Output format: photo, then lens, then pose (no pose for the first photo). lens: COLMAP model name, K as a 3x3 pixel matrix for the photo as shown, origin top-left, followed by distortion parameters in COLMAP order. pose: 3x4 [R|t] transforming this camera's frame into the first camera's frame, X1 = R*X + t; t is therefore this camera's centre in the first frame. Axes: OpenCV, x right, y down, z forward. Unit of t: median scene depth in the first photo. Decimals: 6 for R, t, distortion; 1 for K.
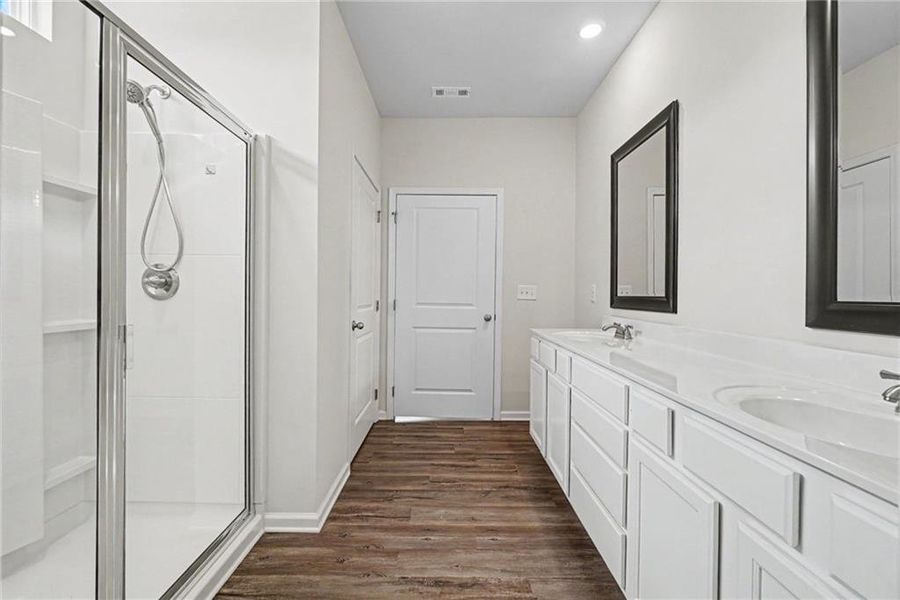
lens RADIAL K [[392.3, 0, 449.9], [0, 392.3, 295.8], [0, 0, 1]] dist [-0.003151, -0.000952]
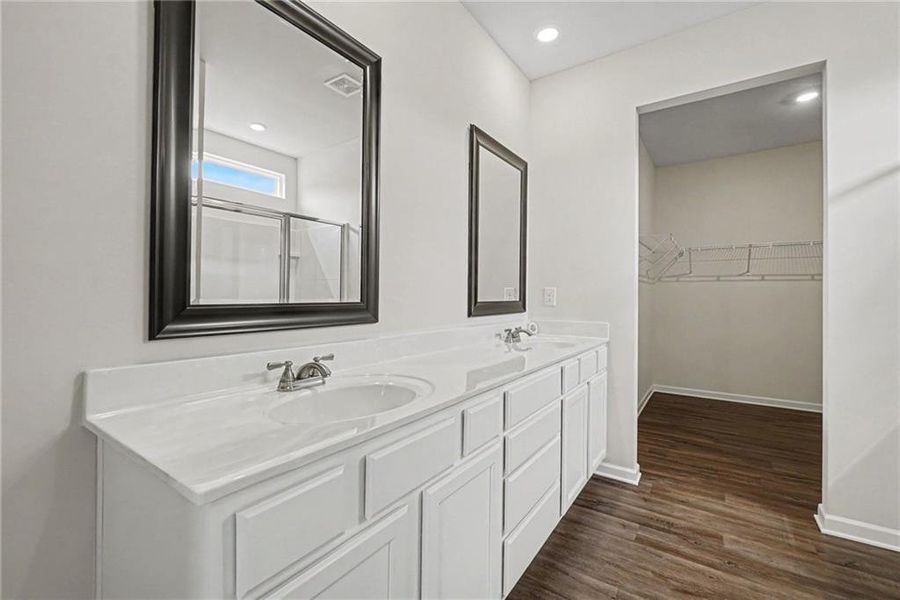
lens RADIAL K [[392.3, 0, 449.9], [0, 392.3, 295.8], [0, 0, 1]] dist [-0.003151, -0.000952]
pose [[-0.815656, 0.001256, 0.578536, -0.016991], [-0.002839, 0.999977, -0.006174, -0.007076], [-0.578530, -0.006678, -0.815634, 2.063439]]
